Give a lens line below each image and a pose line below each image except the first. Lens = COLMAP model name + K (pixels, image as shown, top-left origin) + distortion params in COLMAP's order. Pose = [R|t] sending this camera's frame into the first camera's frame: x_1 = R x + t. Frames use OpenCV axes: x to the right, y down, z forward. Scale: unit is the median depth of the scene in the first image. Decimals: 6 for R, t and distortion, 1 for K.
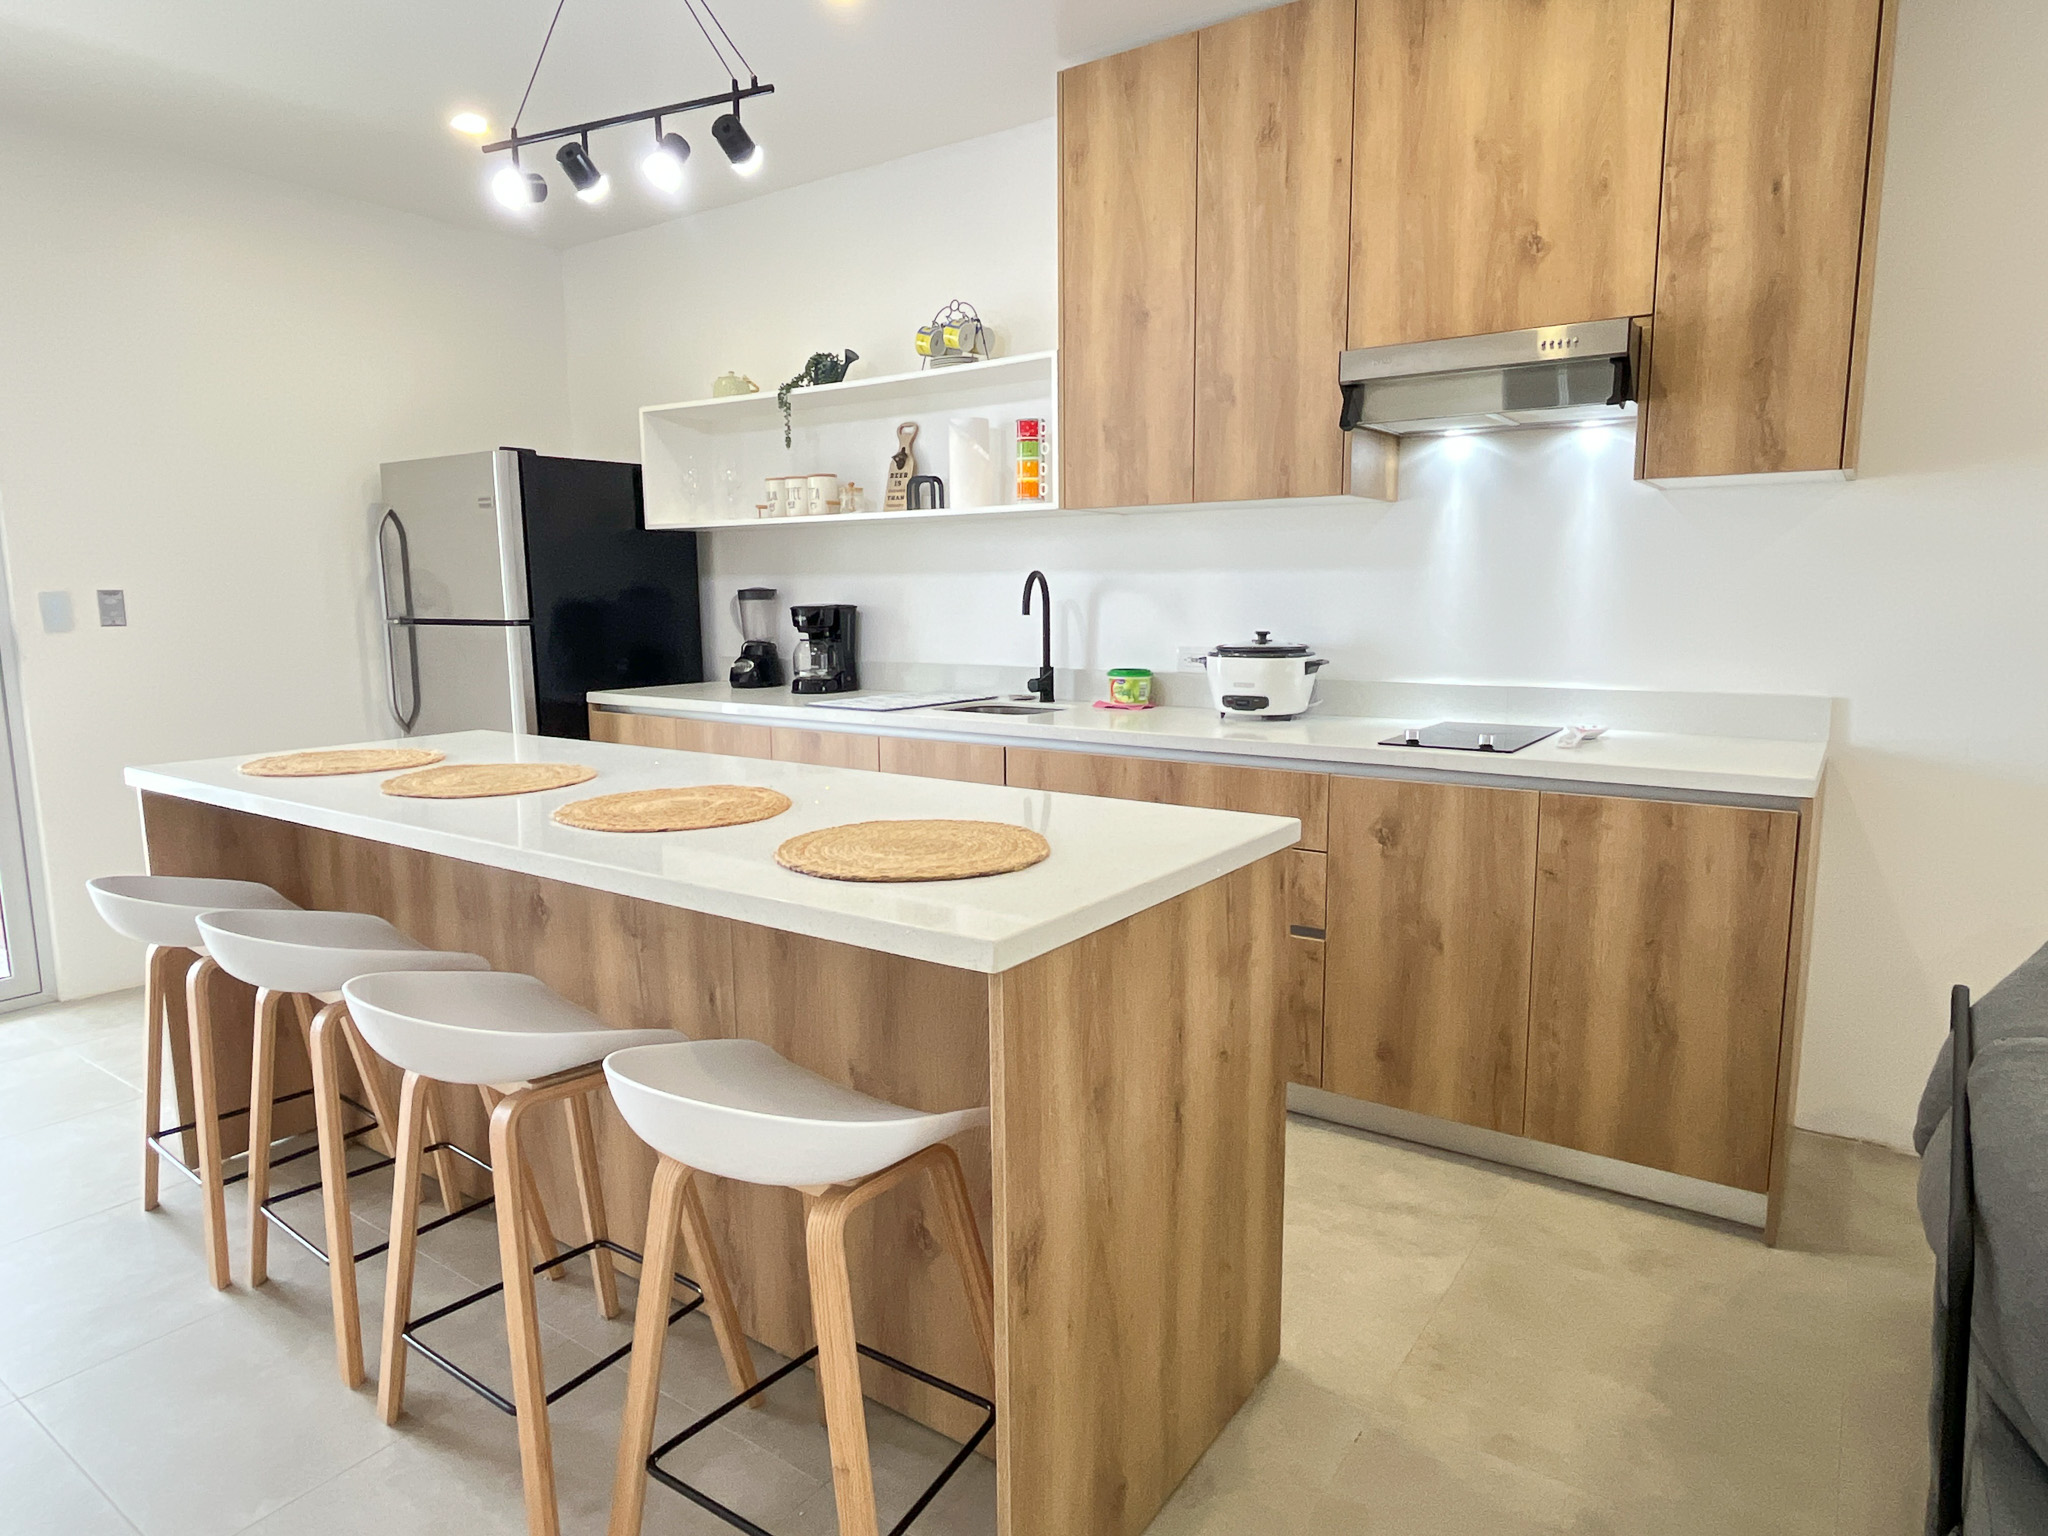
lens RADIAL K [[1211.7, 0, 1009.6], [0, 1211.7, 761.4], [0, 0, 1]] dist [0.001593, -0.005179]
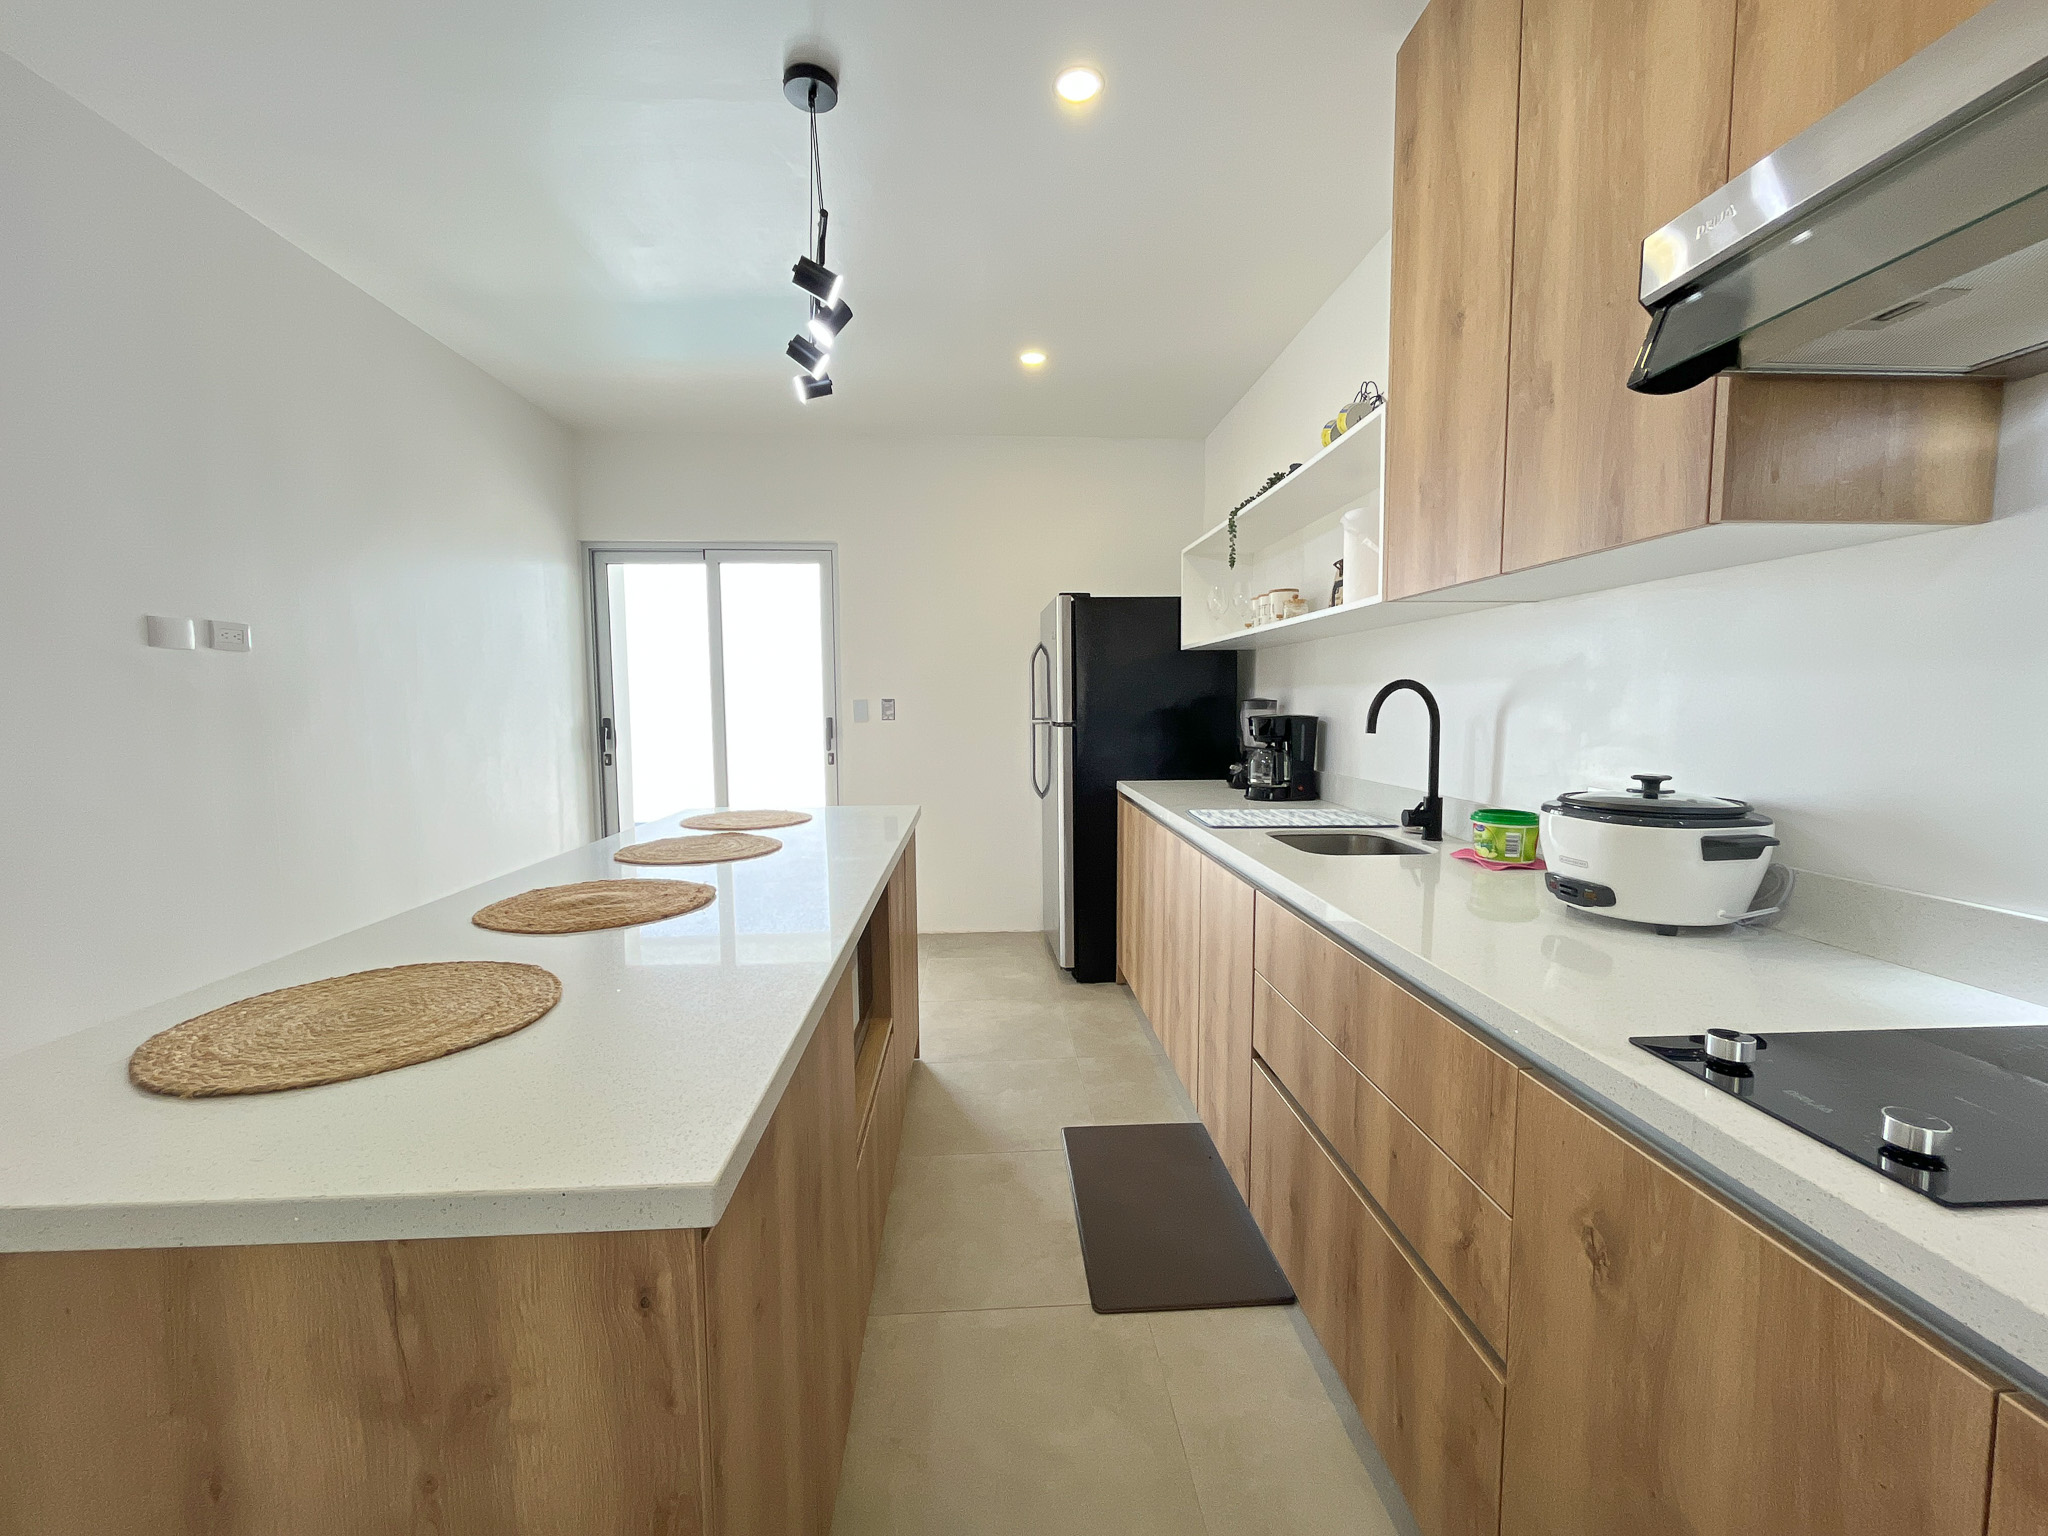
lens RADIAL K [[820.9, 0, 1024.2], [0, 820.9, 766.6], [0, 0, 1]] dist [-0.006581, 0.001235]
pose [[0.631989, 0.067273, -0.772052, 0.332095], [-0.109855, 0.993942, -0.003319, -0.078659], [0.767151, 0.086911, 0.635551, 0.520682]]
